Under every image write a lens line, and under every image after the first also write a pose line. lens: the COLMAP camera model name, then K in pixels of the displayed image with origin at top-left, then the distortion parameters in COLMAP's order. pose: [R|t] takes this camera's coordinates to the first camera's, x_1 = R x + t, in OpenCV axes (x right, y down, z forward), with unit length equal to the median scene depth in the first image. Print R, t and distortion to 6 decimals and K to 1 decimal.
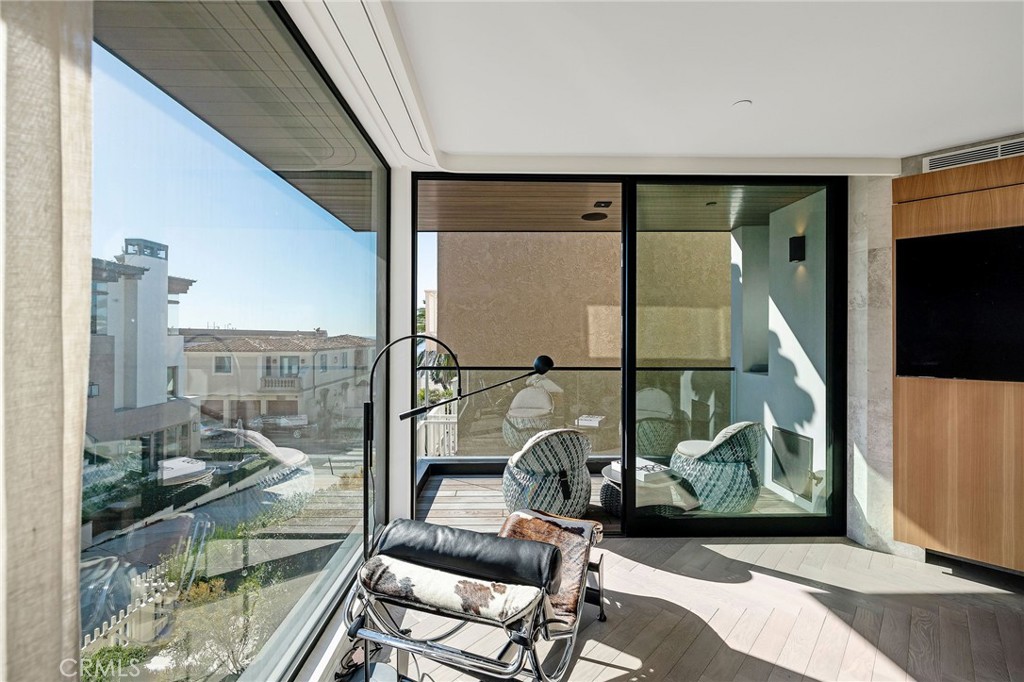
lens RADIAL K [[435.7, 0, 505.7], [0, 435.7, 330.7], [0, 0, 1]] dist [0.001585, 0.000030]
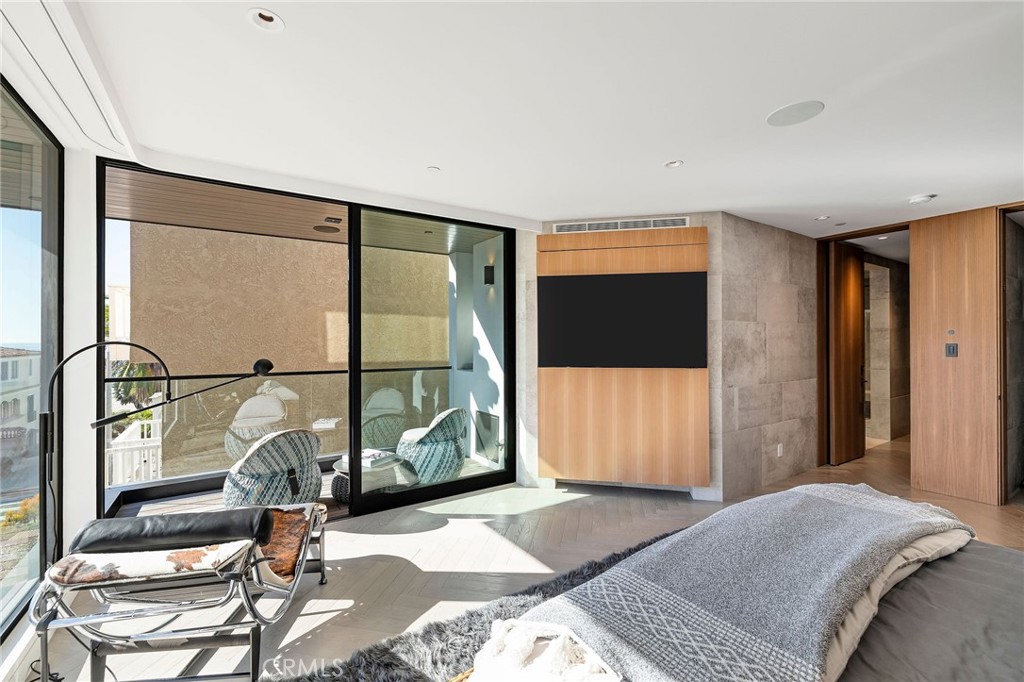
lens RADIAL K [[431.7, 0, 512.2], [0, 431.7, 339.6], [0, 0, 1]] dist [0.000561, -0.000194]
pose [[0.839213, -0.002913, 0.543794, 0.011998], [-0.002262, 0.999958, 0.008847, -0.003193], [-0.543797, -0.008655, 0.839172, -0.166758]]
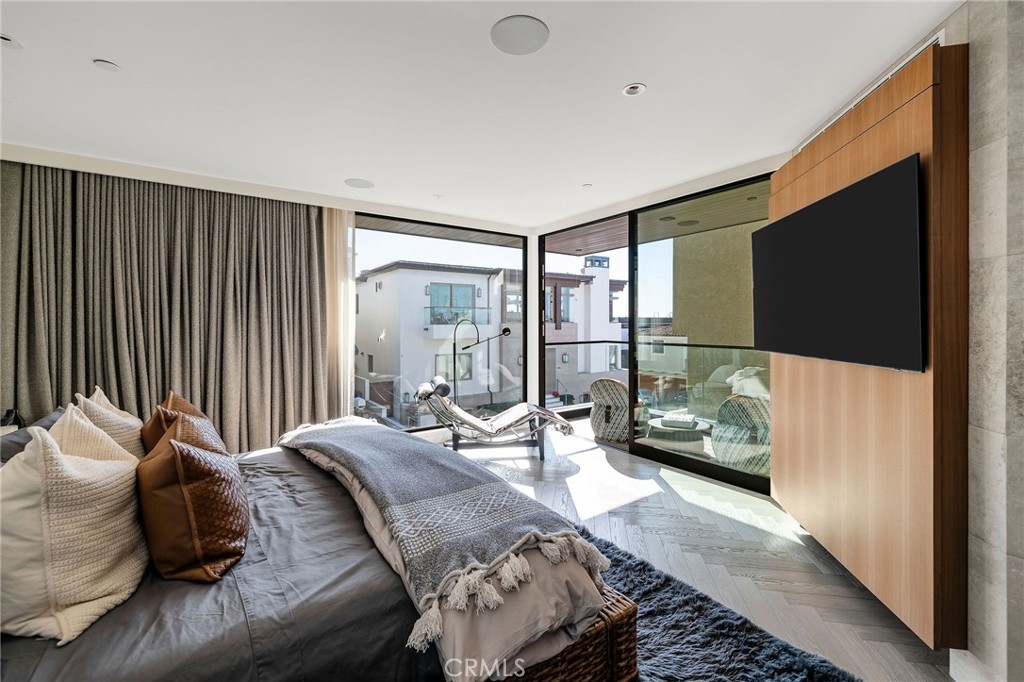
lens RADIAL K [[435.7, 0, 505.7], [0, 435.7, 330.7], [0, 0, 1]] dist [0.001585, 0.000030]
pose [[0.547442, 0.009083, -0.836795, 1.236173], [0.014351, 0.999692, 0.020240, 0.018801], [0.836721, -0.023089, 0.547143, -0.154765]]
